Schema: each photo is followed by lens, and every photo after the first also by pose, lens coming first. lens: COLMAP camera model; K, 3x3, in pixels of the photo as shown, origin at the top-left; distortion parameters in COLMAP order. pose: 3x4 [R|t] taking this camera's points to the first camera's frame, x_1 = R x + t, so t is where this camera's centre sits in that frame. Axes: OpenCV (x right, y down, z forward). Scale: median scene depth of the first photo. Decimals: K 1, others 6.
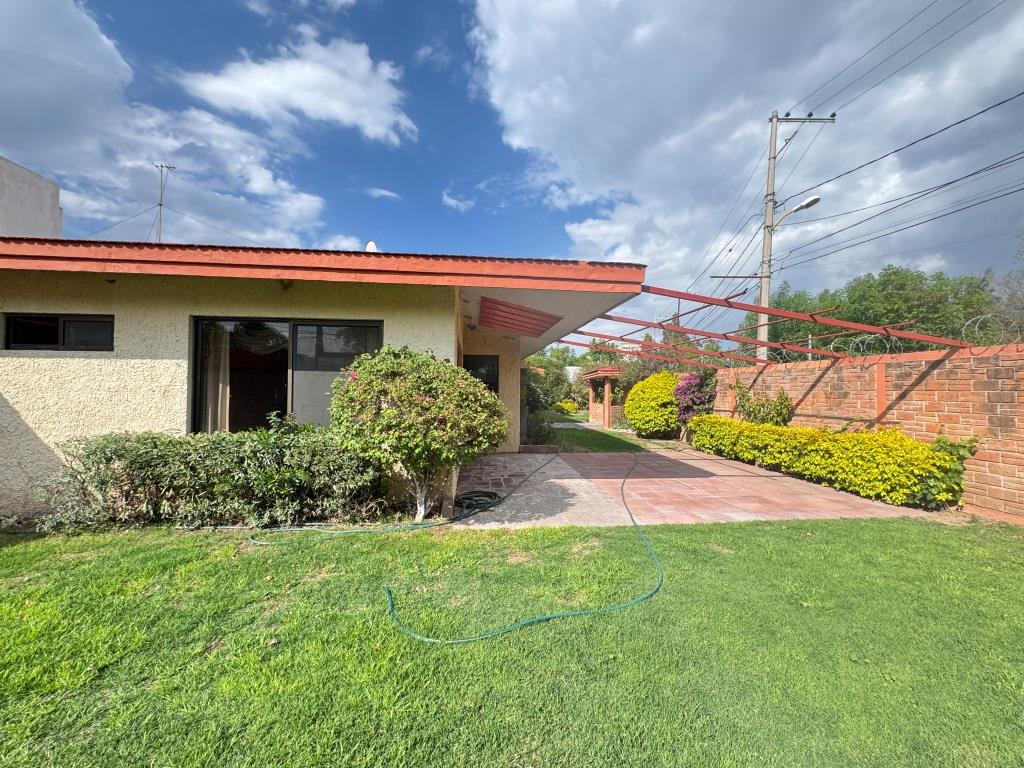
lens RADIAL K [[407.5, 0, 511.6], [0, 407.5, 379.2], [0, 0, 1]] dist [-0.003870, 0.000782]
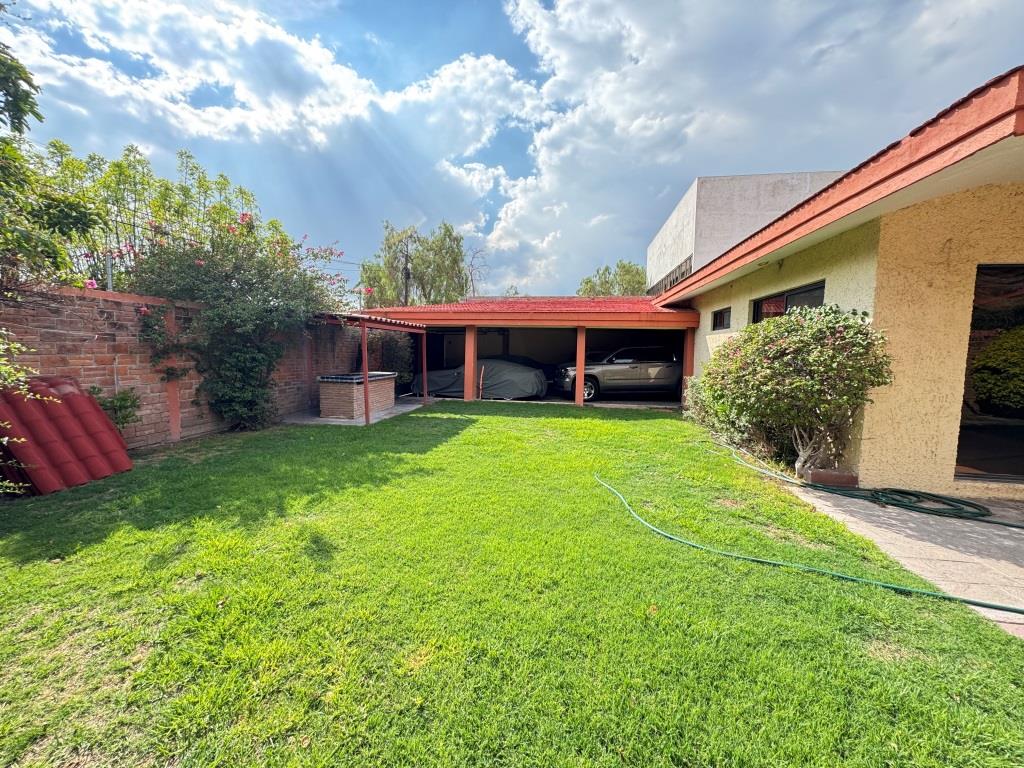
lens RADIAL K [[407.5, 0, 507.2], [0, 407.5, 385.2], [0, 0, 1]] dist [-0.003870, 0.000782]
pose [[-0.252028, 0.071963, -0.965040, 0.638717], [0.009073, 0.997363, 0.072004, 0.025875], [0.967677, 0.009391, -0.252017, 0.384059]]
